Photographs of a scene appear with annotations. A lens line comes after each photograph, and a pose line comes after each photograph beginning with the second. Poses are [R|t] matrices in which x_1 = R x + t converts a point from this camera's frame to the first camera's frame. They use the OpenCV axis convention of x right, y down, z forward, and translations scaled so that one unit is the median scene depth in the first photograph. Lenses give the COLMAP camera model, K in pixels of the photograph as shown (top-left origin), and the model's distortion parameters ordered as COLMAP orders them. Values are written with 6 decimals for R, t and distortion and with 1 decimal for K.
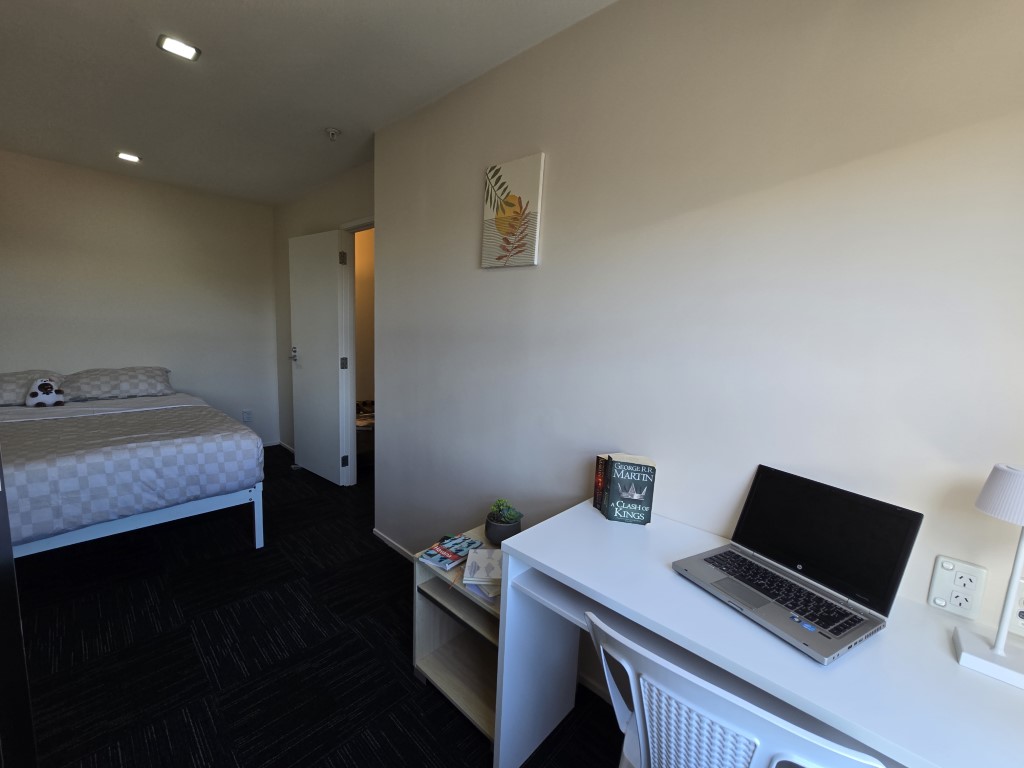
lens RADIAL K [[419.1, 0, 508.9], [0, 419.1, 387.2], [0, 0, 1]] dist [-0.001286, -0.000214]
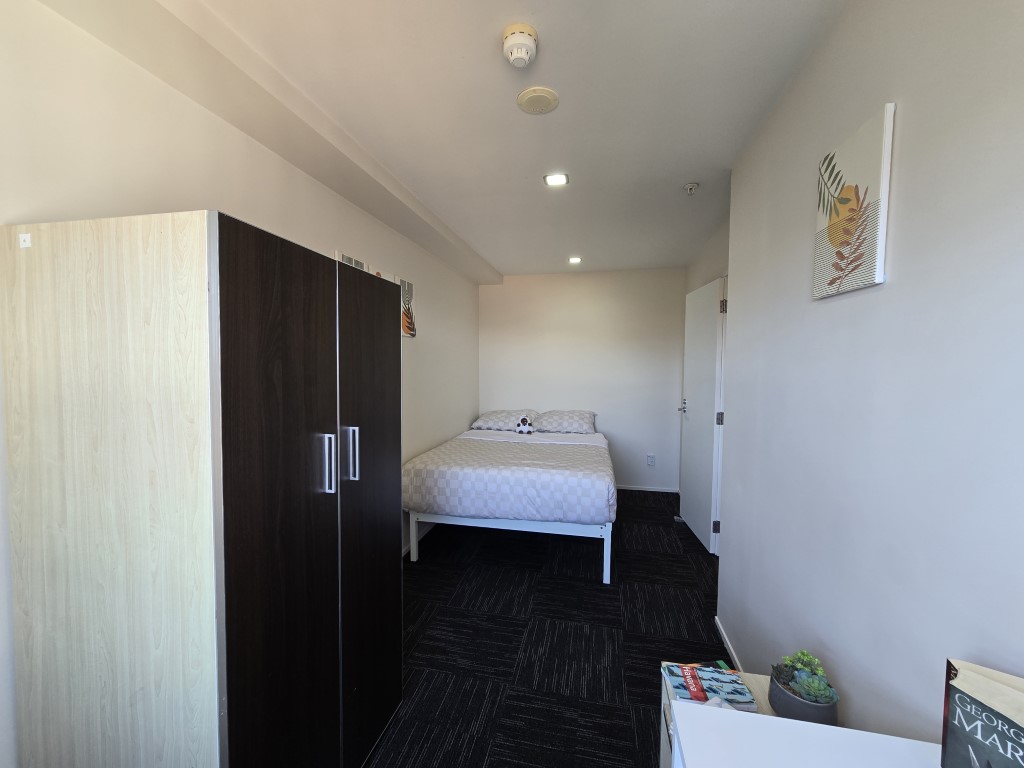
lens RADIAL K [[420.9, 0, 509.7], [0, 420.9, 386.8], [0, 0, 1]] dist [-0.002347, 0.000117]
pose [[0.514779, 0.005967, -0.857302, 0.246893], [-0.102798, 0.993191, -0.054814, -0.044449], [0.851138, 0.116346, 0.511887, 0.201583]]
